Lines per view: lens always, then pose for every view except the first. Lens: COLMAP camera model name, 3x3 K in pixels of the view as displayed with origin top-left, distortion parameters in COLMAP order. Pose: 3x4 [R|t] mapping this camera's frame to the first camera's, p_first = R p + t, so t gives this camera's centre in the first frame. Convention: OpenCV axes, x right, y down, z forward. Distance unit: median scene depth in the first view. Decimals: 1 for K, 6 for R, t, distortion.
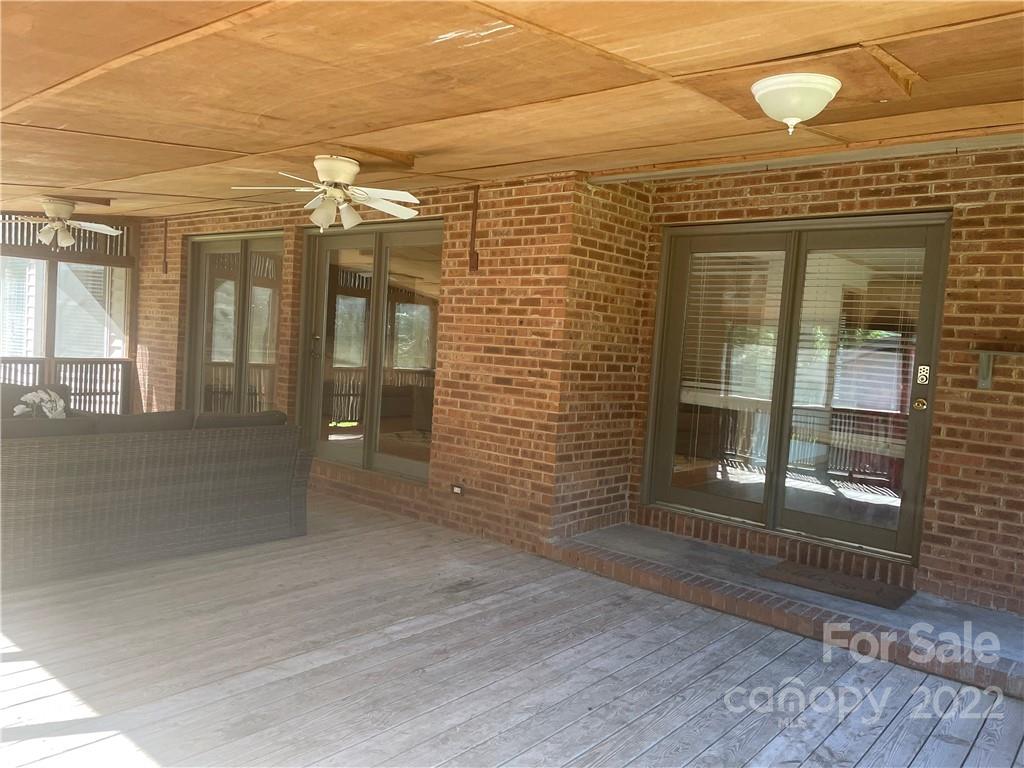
lens RADIAL K [[772.2, 0, 518.8], [0, 772.2, 385.5], [0, 0, 1]] dist [0.088571, -0.102075]
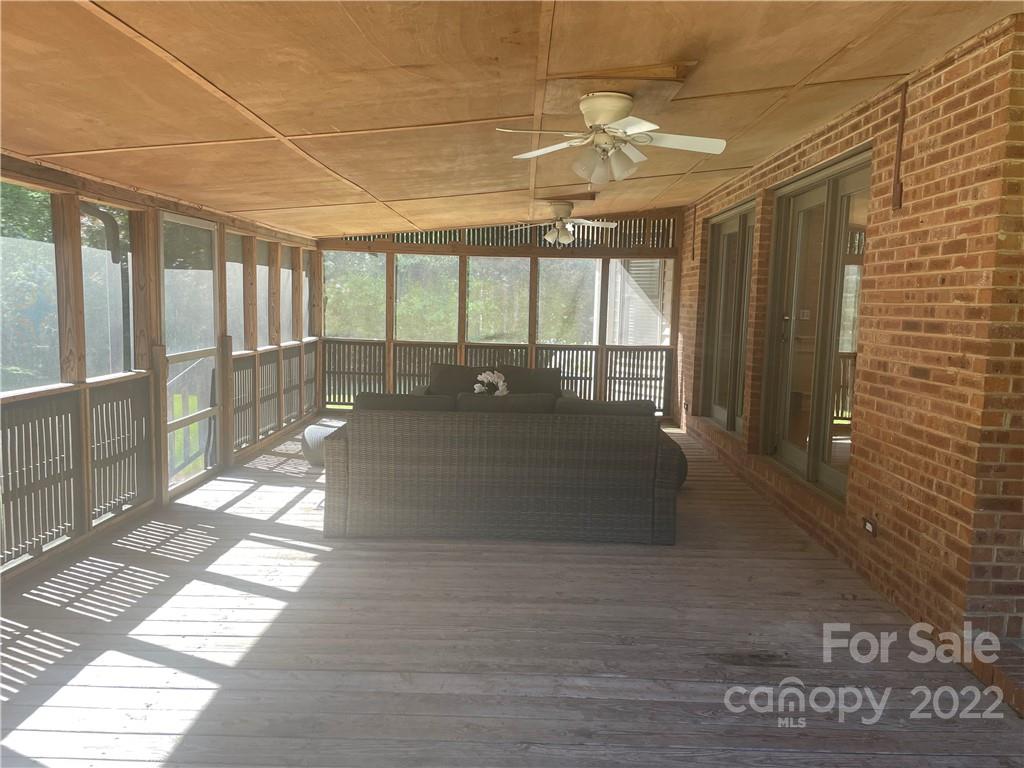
lens RADIAL K [[772.2, 0, 510.8], [0, 772.2, 382.5], [0, 0, 1]] dist [0.088571, -0.102075]
pose [[0.638238, 0.033481, -0.769111, 0.274143], [-0.027954, 0.999403, 0.020309, -0.001392], [0.769331, 0.008538, 0.638793, 0.313679]]
